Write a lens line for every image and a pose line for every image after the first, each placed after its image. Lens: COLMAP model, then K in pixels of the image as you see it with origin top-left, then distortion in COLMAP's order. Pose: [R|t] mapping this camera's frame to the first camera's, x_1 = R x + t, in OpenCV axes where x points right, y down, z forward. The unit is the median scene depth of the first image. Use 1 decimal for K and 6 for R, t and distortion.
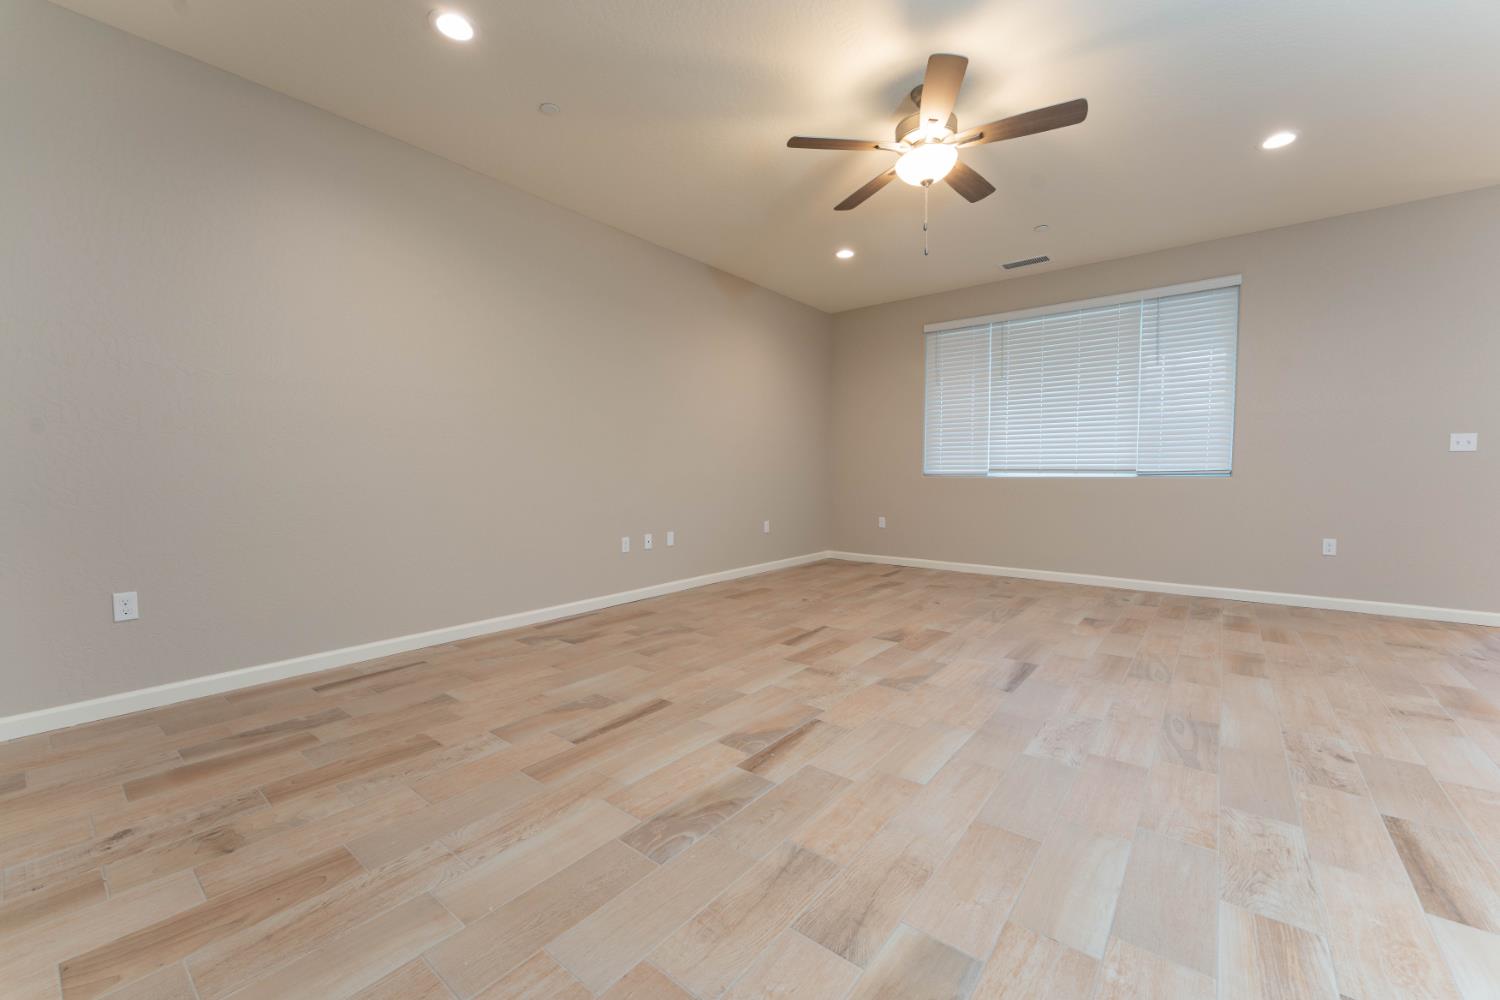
lens RADIAL K [[600.6, 0, 744.8], [0, 600.6, 499.3], [0, 0, 1]] dist [0.002028, -0.001402]
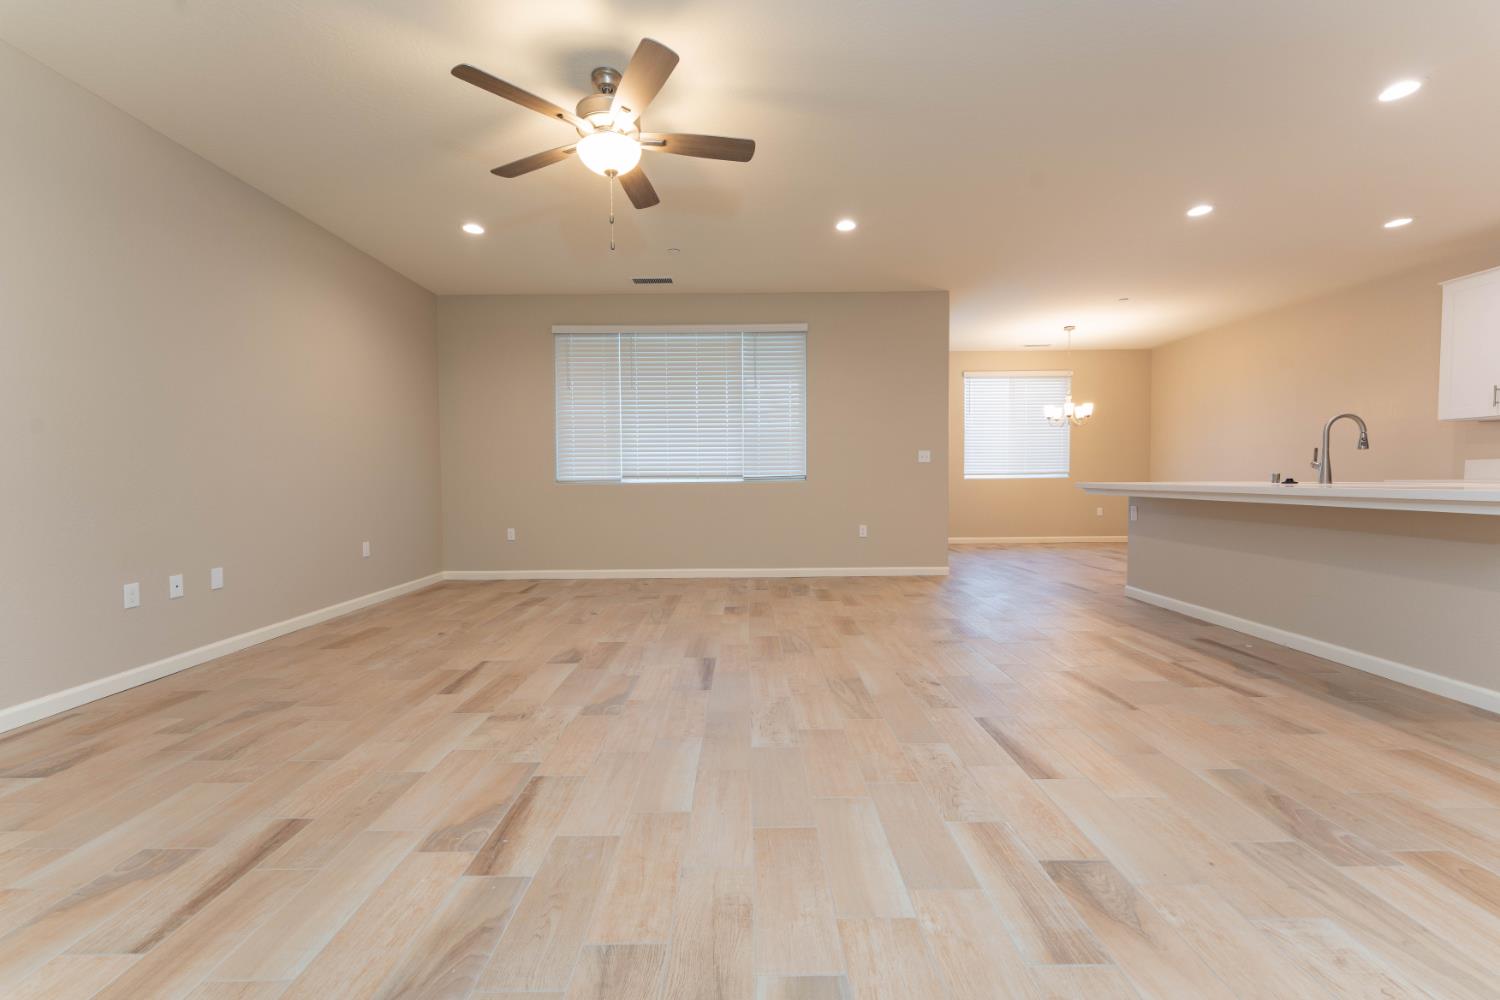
lens RADIAL K [[600.6, 0, 749.8], [0, 600.6, 498.9], [0, 0, 1]] dist [0.002028, -0.001402]
pose [[0.777087, -0.028060, 0.628767, -0.152012], [0.035795, 0.999359, 0.000359, -0.006192], [-0.628374, 0.022228, 0.777594, 0.150333]]
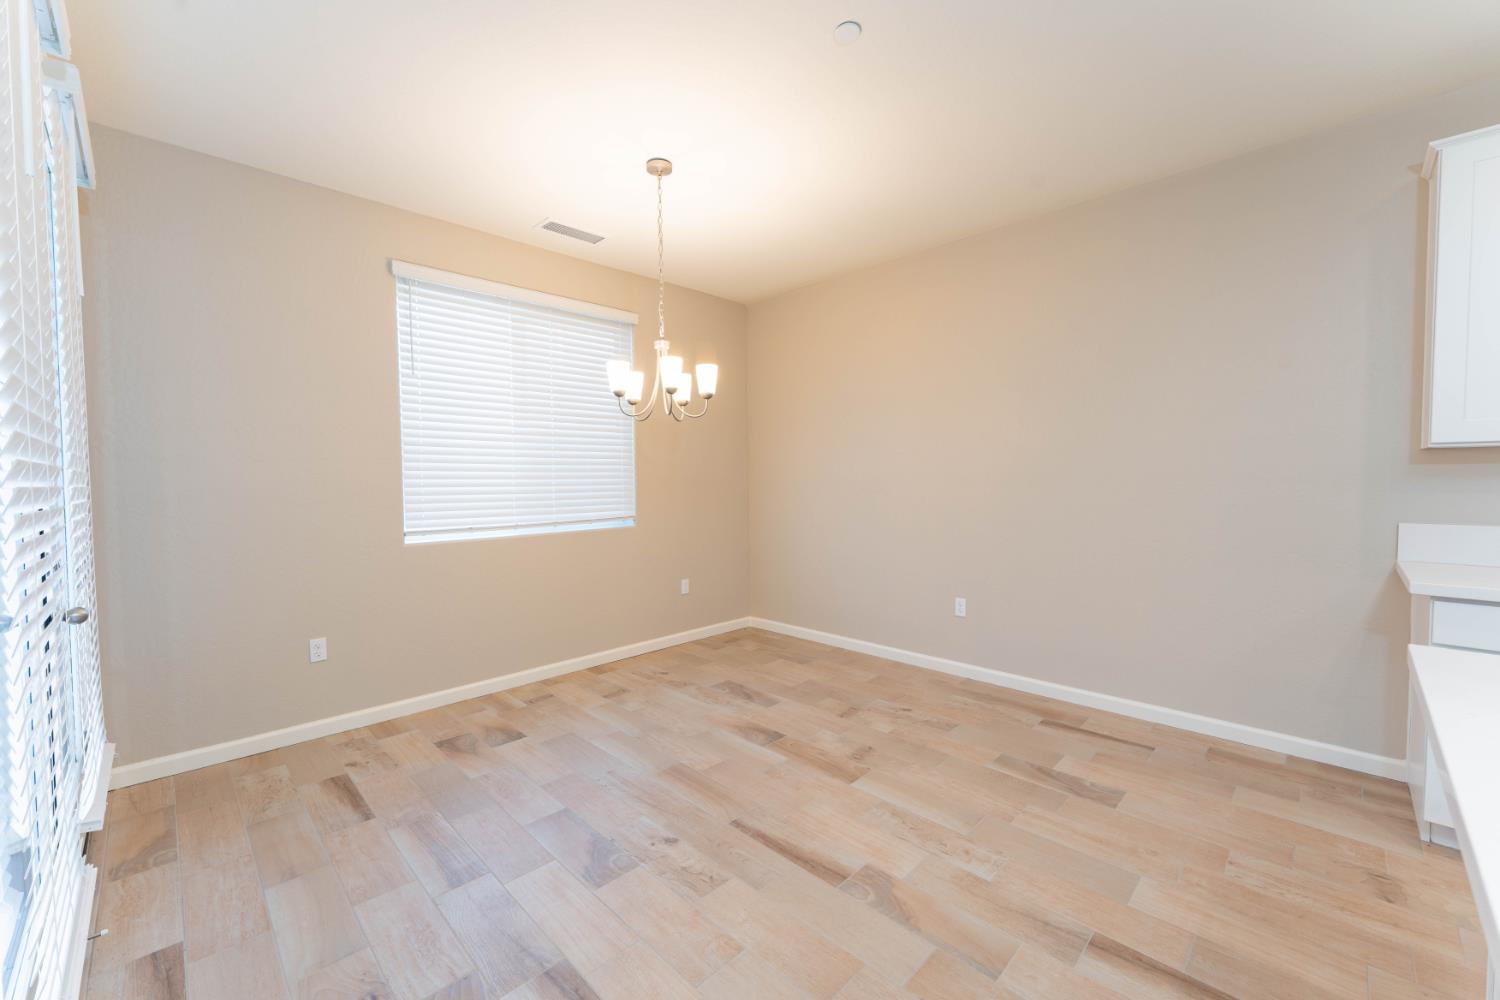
lens RADIAL K [[600.6, 0, 747.5], [0, 600.6, 498.5], [0, 0, 1]] dist [0.002028, -0.001402]
pose [[0.111025, -0.035477, 0.993184, 1.689075], [0.053470, 0.998128, 0.029676, -0.170654], [-0.992378, 0.049811, 0.112714, 1.116814]]
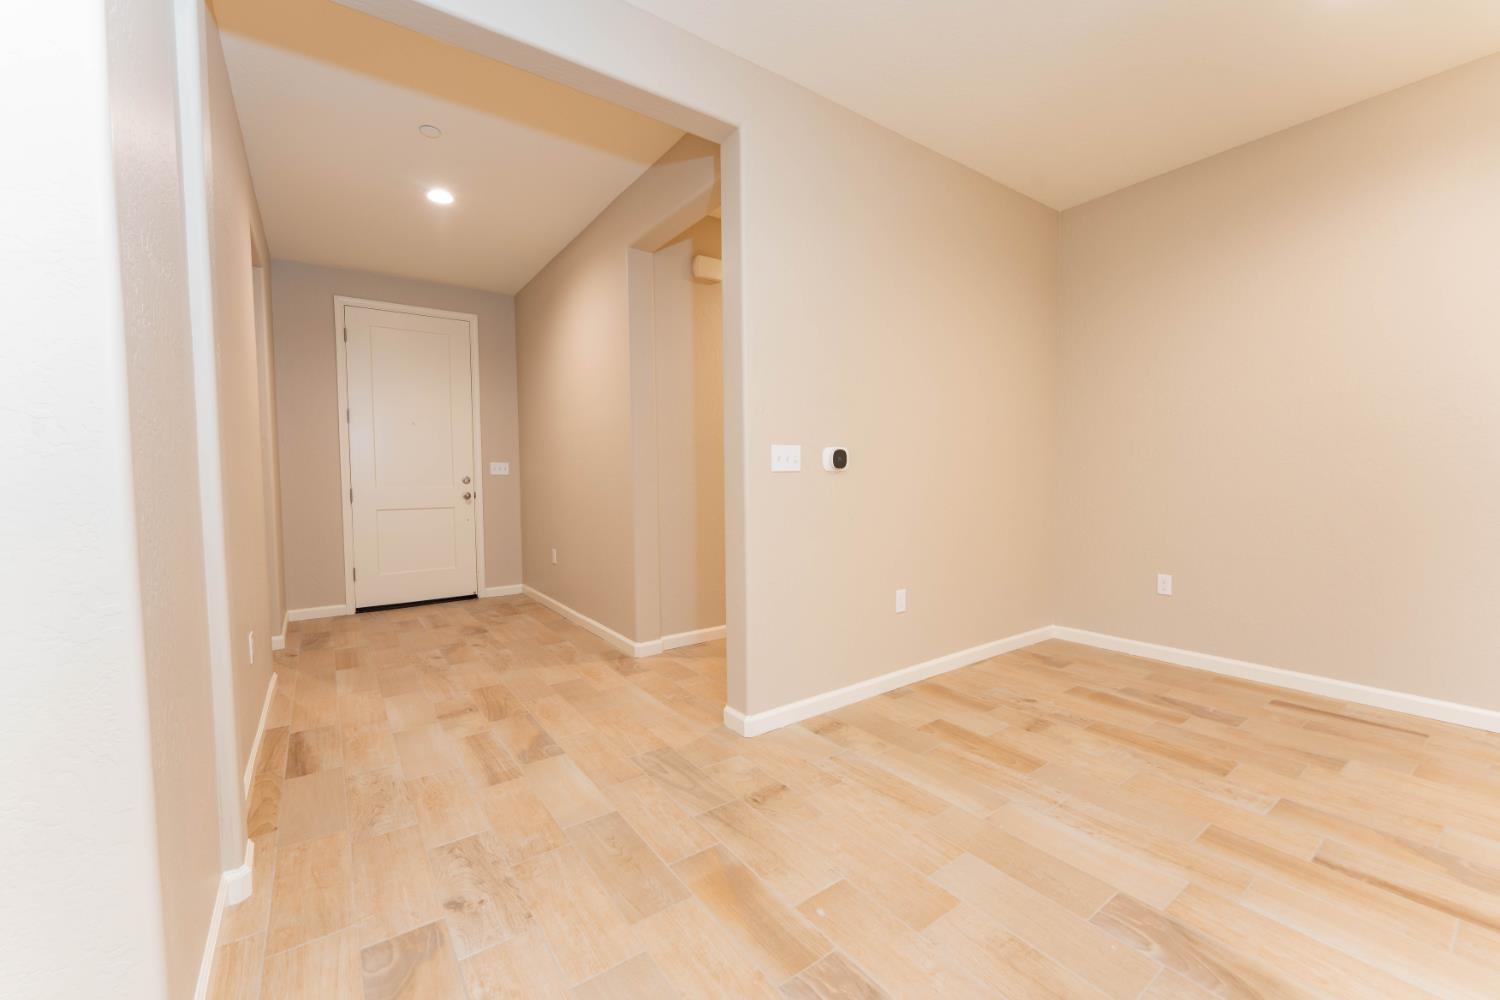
lens RADIAL K [[600.6, 0, 748.4], [0, 600.6, 500.6], [0, 0, 1]] dist [0.002028, -0.001402]
pose [[-0.266072, 0.049665, -0.962673, 0.541136], [-0.033150, 0.997610, 0.060630, -0.066444], [0.963383, 0.048044, -0.263789, 0.411612]]
